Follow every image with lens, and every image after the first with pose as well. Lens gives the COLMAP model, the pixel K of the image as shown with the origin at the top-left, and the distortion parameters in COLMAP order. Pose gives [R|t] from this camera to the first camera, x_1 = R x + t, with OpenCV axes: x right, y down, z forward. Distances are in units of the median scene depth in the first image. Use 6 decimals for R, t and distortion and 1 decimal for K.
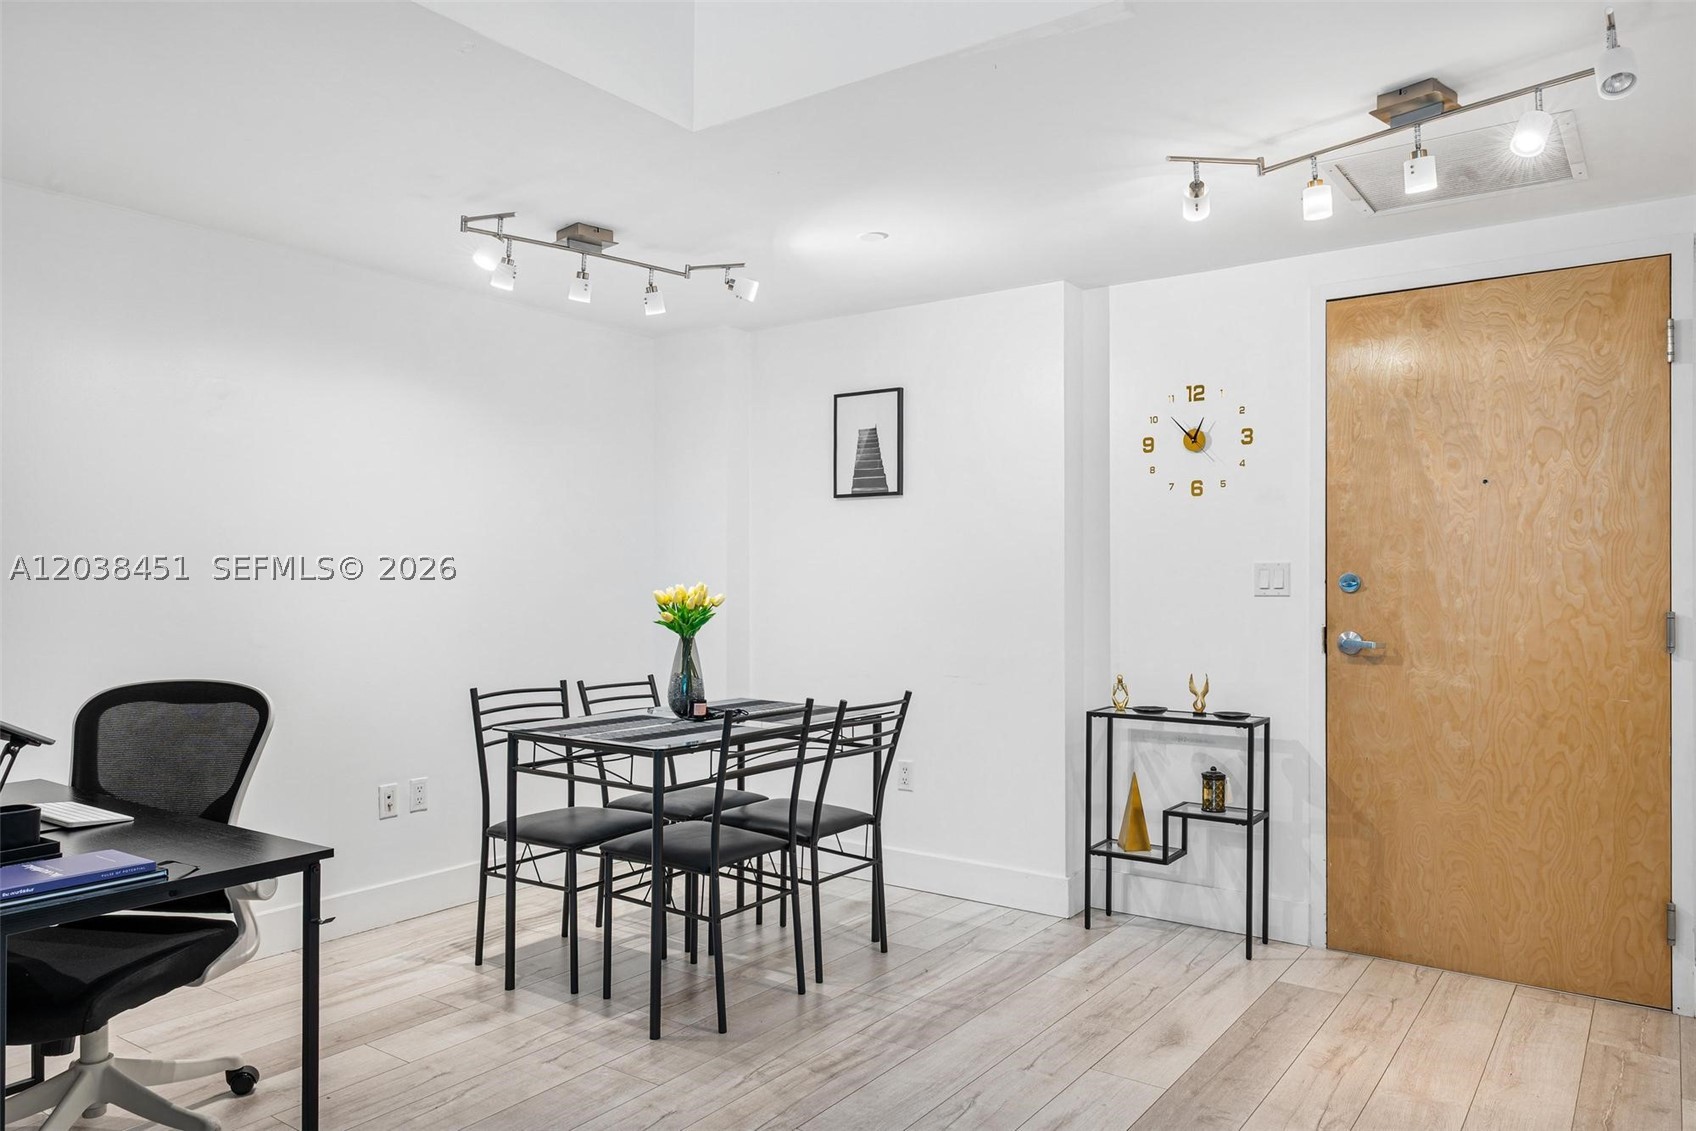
lens RADIAL K [[1091.7, 0, 841.9], [0, 1091.7, 575.1], [0, 0, 1]] dist [0.002000, 0.001749]
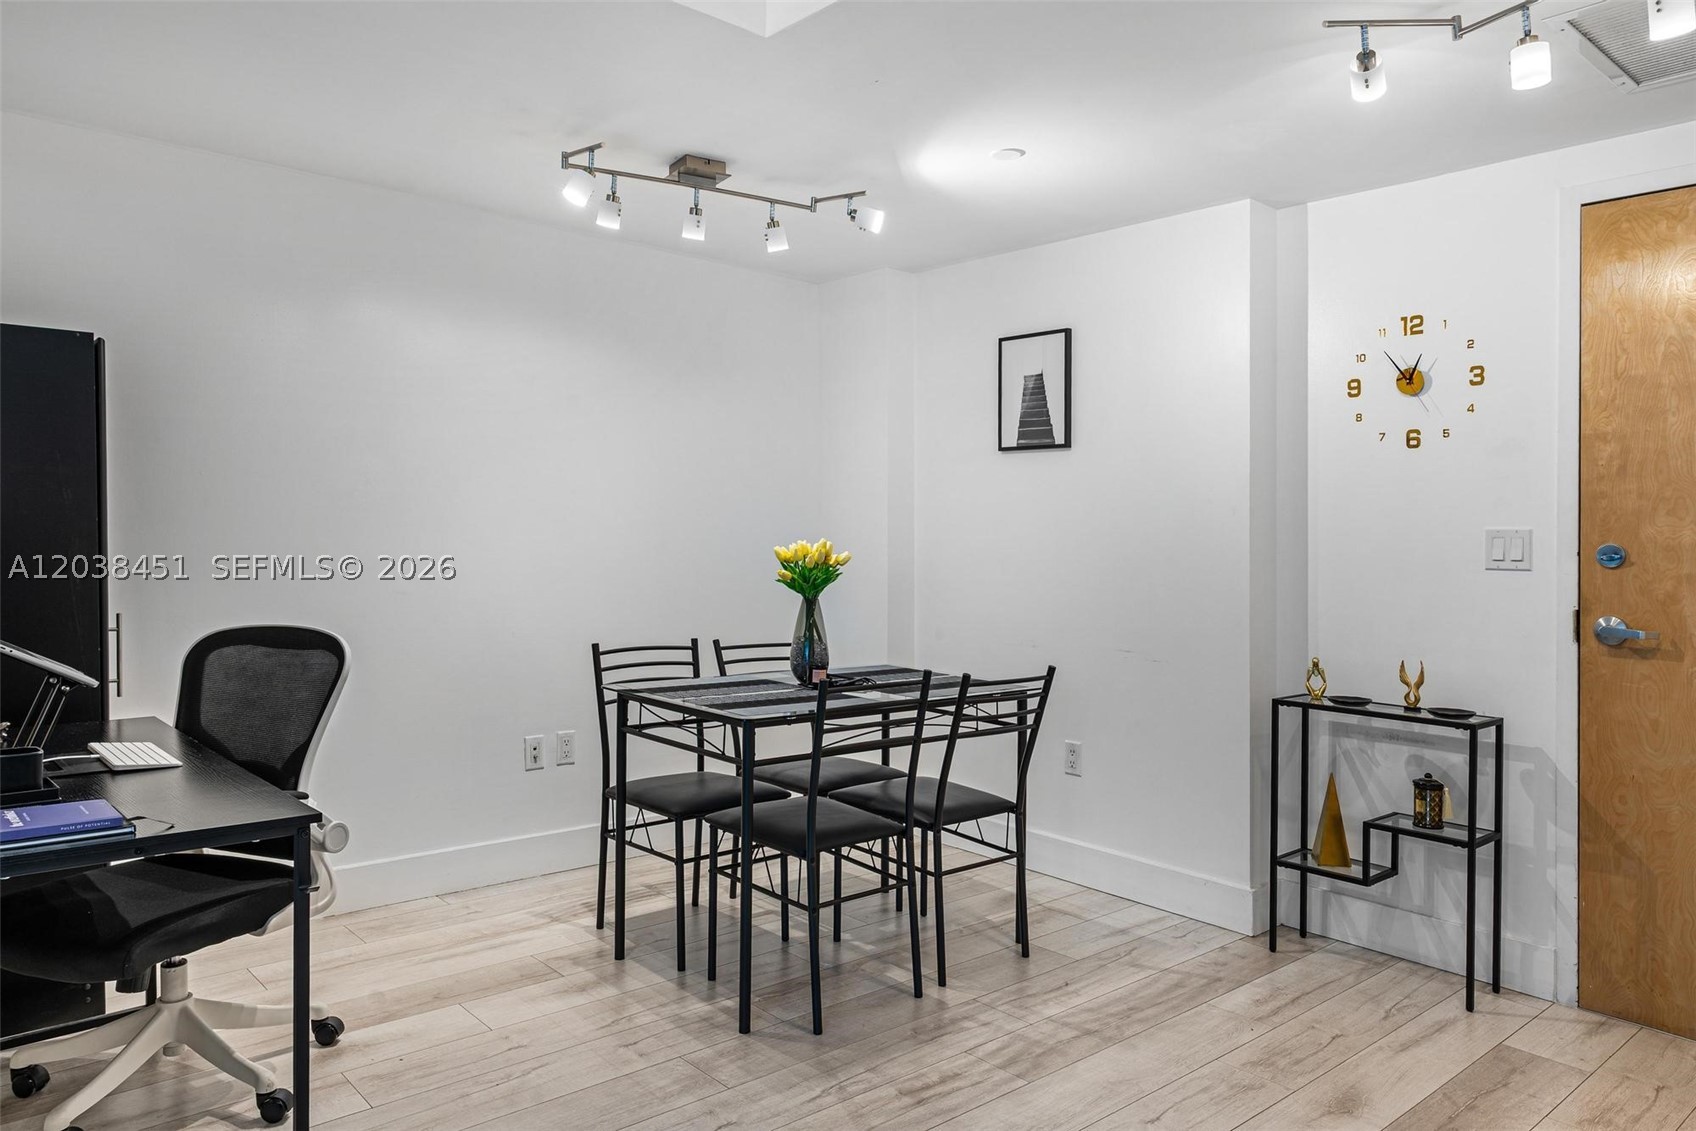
lens RADIAL K [[1091.7, 0, 869.9], [0, 1091.7, 527.2], [0, 0, 1]] dist [0.002000, 0.001749]
pose [[0.977128, 0.017696, -0.211913, 0.105056], [-0.019353, 0.999796, -0.005750, 0.001054], [0.211768, 0.009719, 0.977272, 0.102037]]
